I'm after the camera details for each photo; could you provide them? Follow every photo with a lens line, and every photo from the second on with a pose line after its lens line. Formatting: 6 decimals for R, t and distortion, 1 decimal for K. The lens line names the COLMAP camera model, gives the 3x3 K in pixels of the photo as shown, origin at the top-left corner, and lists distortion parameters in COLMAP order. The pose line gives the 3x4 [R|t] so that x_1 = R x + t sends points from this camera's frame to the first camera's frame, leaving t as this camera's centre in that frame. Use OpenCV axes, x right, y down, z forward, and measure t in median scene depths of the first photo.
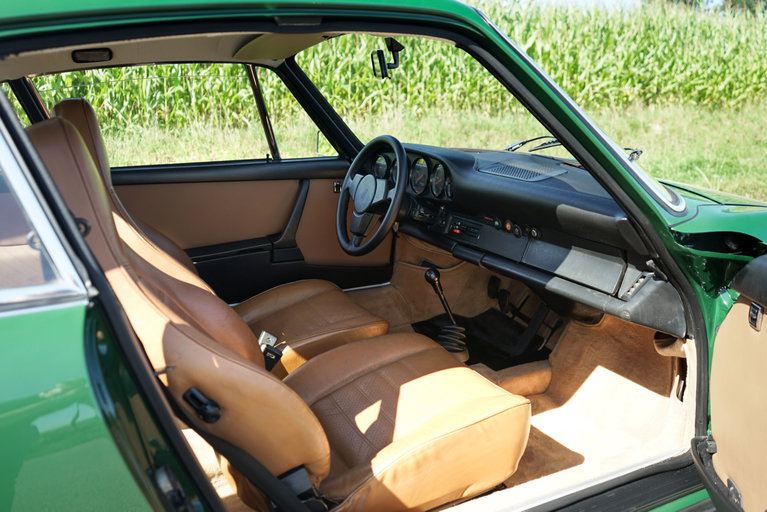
lens RADIAL K [[641.2, 0, 383.5], [0, 641.2, 256.0], [0, 0, 1]] dist [-0.033447, 0.002766]
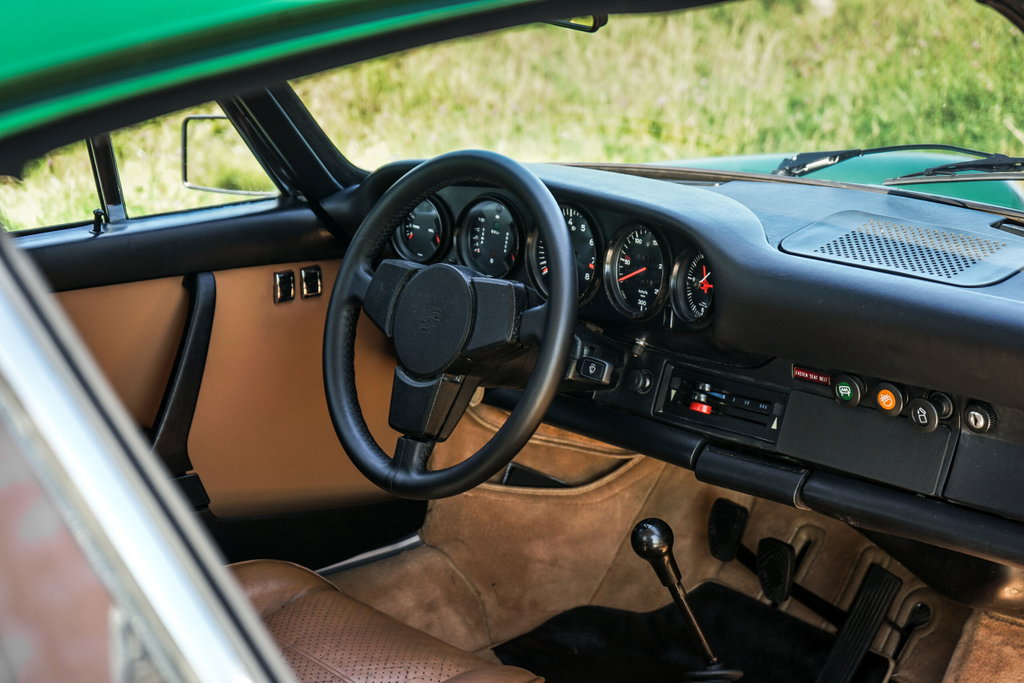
lens RADIAL K [[1791.1, 0, 512.0], [0, 1791.1, 341.5], [0, 0, 1]] dist [-0.064956, -0.064751]
pose [[0.967159, -0.070090, 0.244317, -0.202784], [0.072086, 0.997398, 0.000771, -0.073514], [-0.243735, 0.016866, 0.969695, 0.034102]]
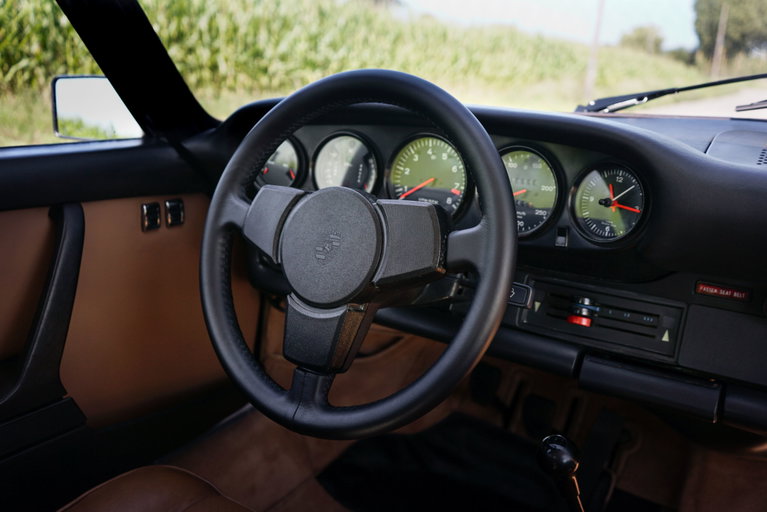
lens RADIAL K [[648.9, 0, 383.5], [0, 648.9, 256.0], [0, 0, 1]] dist [0.001967, -0.005640]
pose [[0.873450, -0.107219, 0.474963, -0.147906], [0.096433, 0.994224, 0.047100, -0.093167], [-0.477270, 0.004662, 0.878744, 0.613734]]
